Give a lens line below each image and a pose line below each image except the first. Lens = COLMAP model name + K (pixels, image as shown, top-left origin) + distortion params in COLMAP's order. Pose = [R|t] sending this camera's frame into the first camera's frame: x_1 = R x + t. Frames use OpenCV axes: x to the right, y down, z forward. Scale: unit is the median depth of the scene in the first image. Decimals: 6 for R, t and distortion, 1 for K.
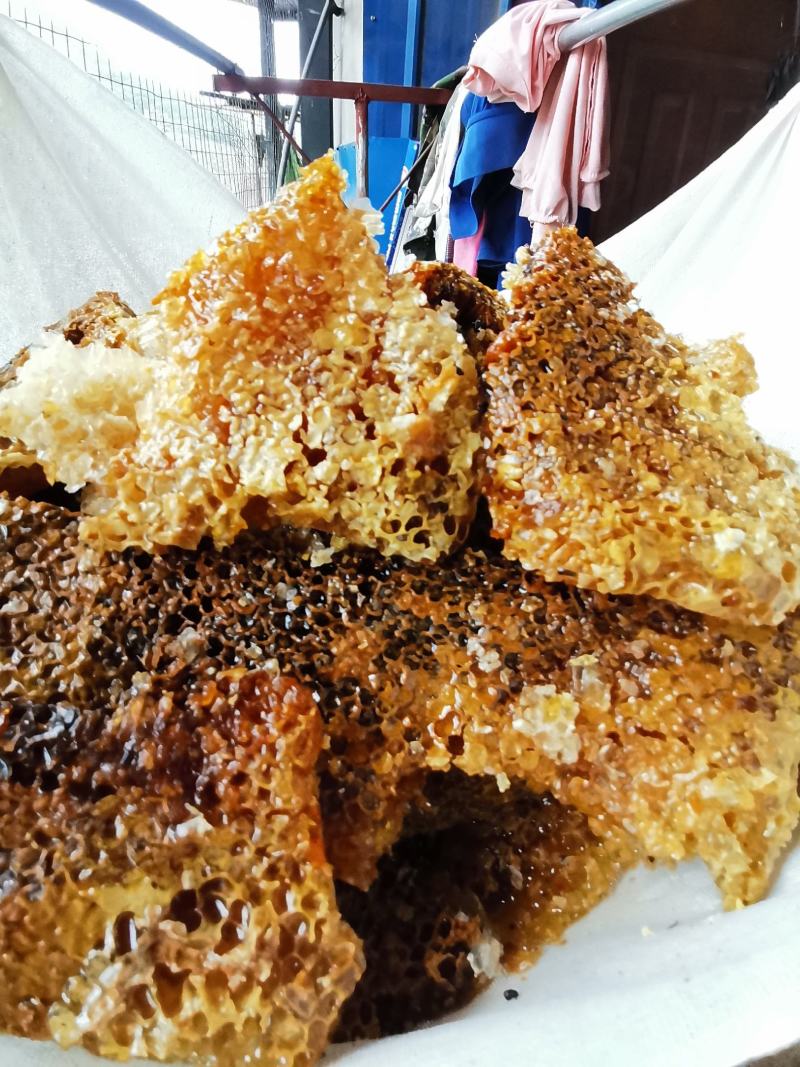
lens RADIAL K [[632.8, 0, 400.0], [0, 632.8, 533.5], [0, 0, 1]] dist [0.056470, -0.052865]
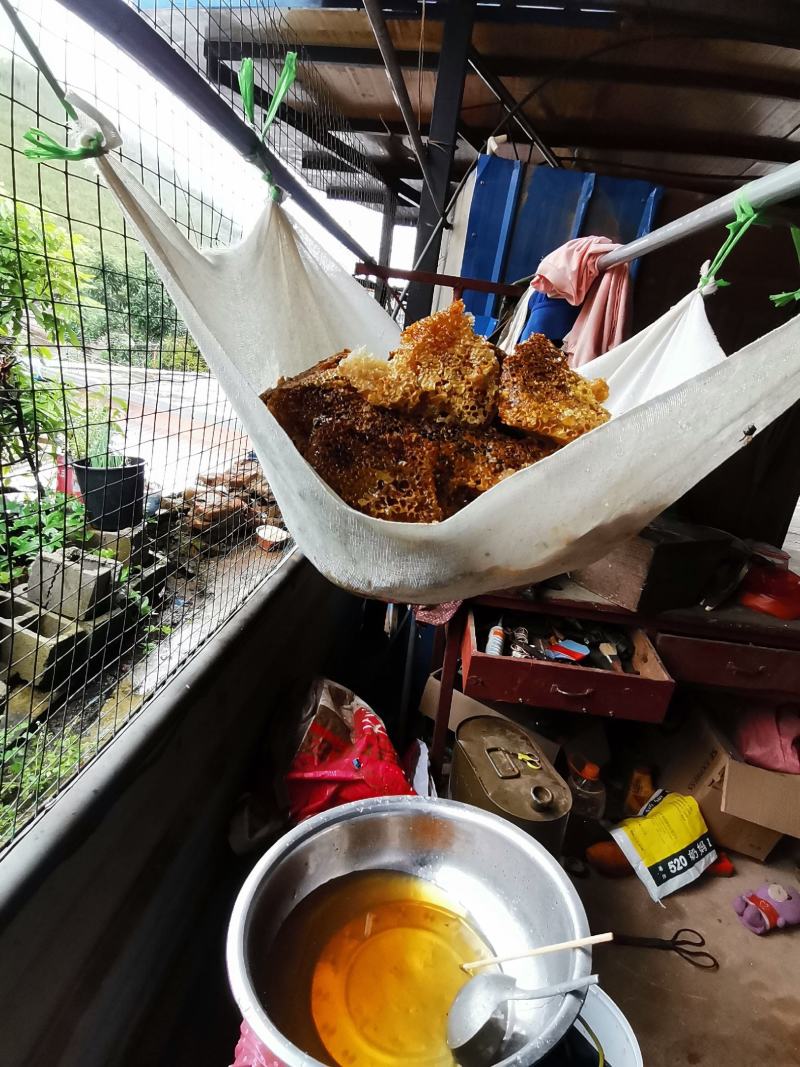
lens RADIAL K [[632.8, 0, 400.0], [0, 632.8, 533.5], [0, 0, 1]] dist [0.056470, -0.052865]
pose [[0.987835, 0.128047, -0.088239, 0.021184], [-0.144595, 0.965133, -0.218200, 1.289924], [0.057223, 0.228305, 0.971907, -1.867776]]
